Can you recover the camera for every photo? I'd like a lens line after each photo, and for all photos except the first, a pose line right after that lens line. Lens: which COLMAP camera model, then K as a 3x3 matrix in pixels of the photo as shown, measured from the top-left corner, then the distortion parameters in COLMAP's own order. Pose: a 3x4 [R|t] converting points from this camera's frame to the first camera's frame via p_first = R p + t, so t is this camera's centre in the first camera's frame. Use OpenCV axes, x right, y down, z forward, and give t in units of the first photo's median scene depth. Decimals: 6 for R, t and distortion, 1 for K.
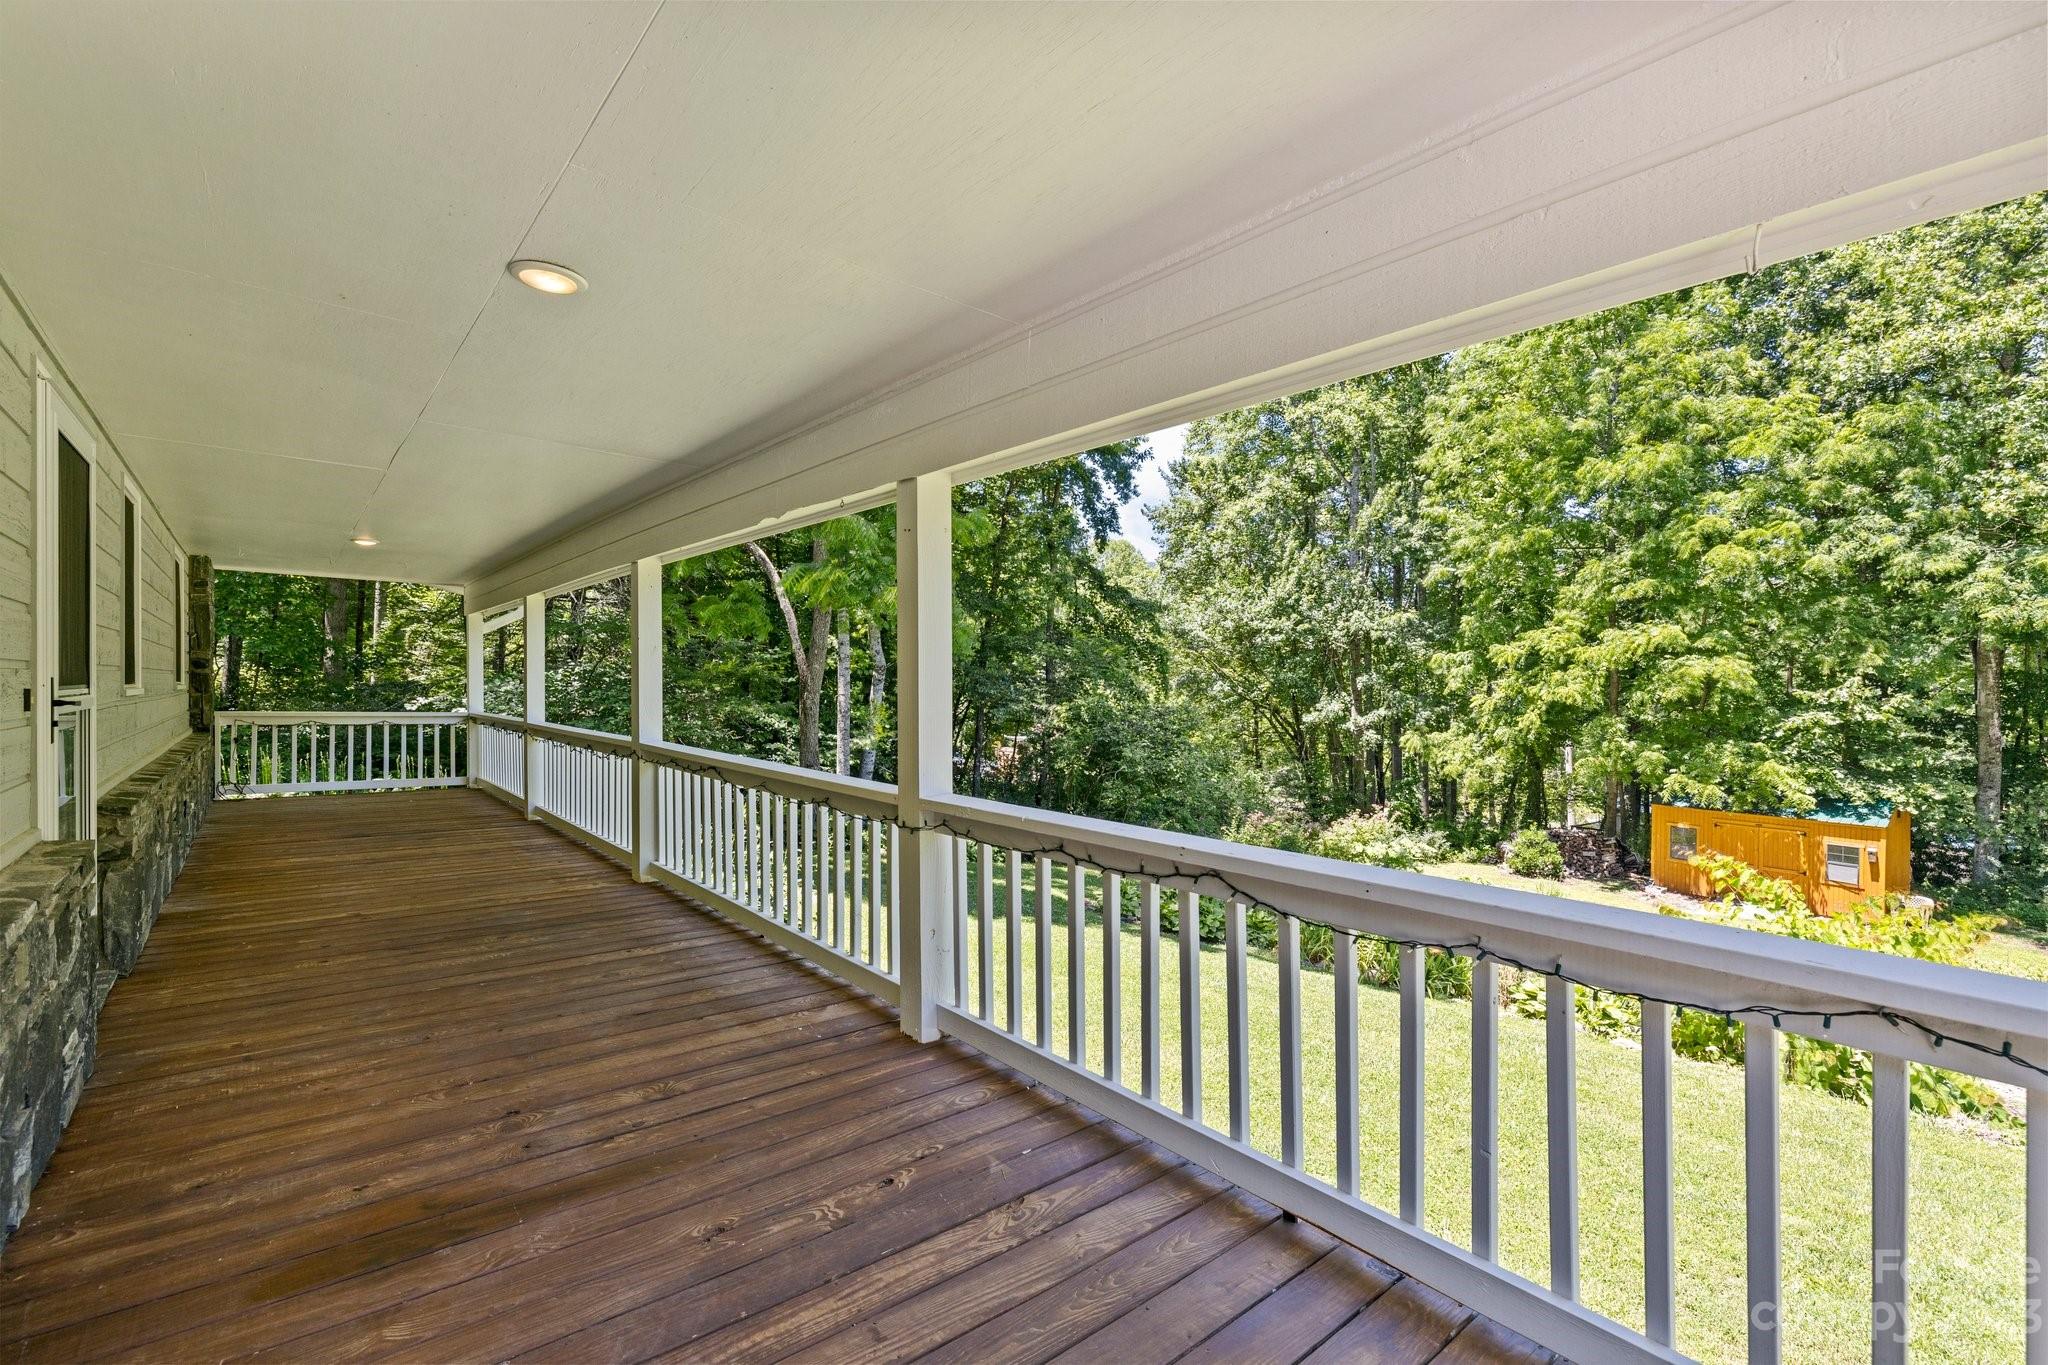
lens RADIAL K [[933.2, 0, 1024.5], [0, 933.2, 683.9], [0, 0, 1]] dist [0.001154, 0.000531]
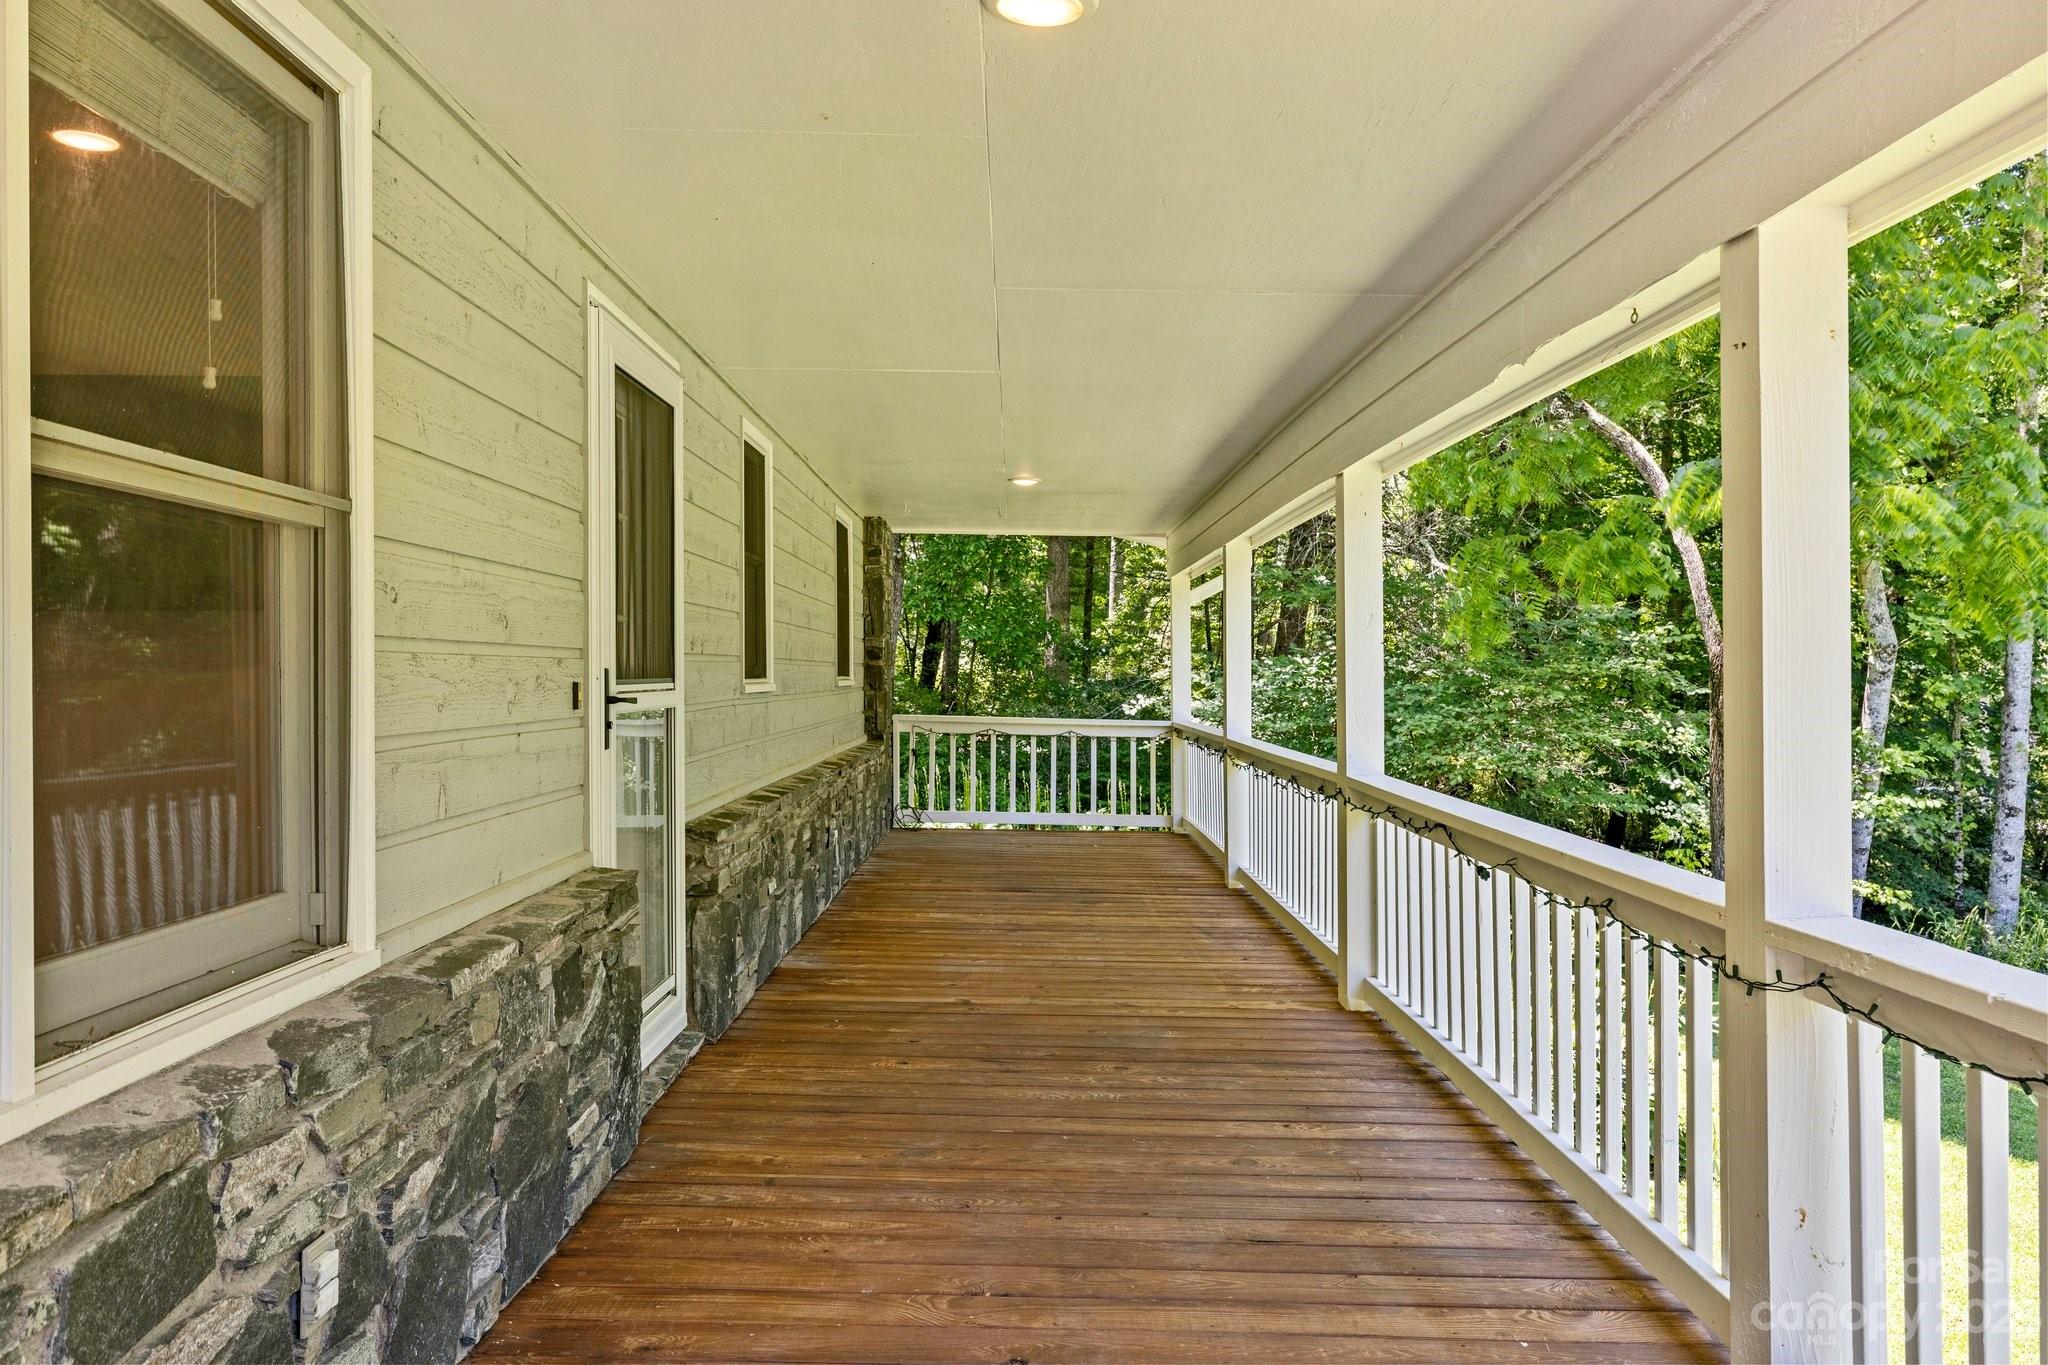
lens RADIAL K [[1532.6, 0, 1023.6], [0, 1532.6, 681.8], [0, 0, 1]] dist [0.001810, 0.002019]
pose [[0.767204, -0.000339, -0.641403, 0.073835], [0.000430, 1.000000, -0.000014, 0.003378], [0.641403, -0.000265, 0.767204, 0.142660]]
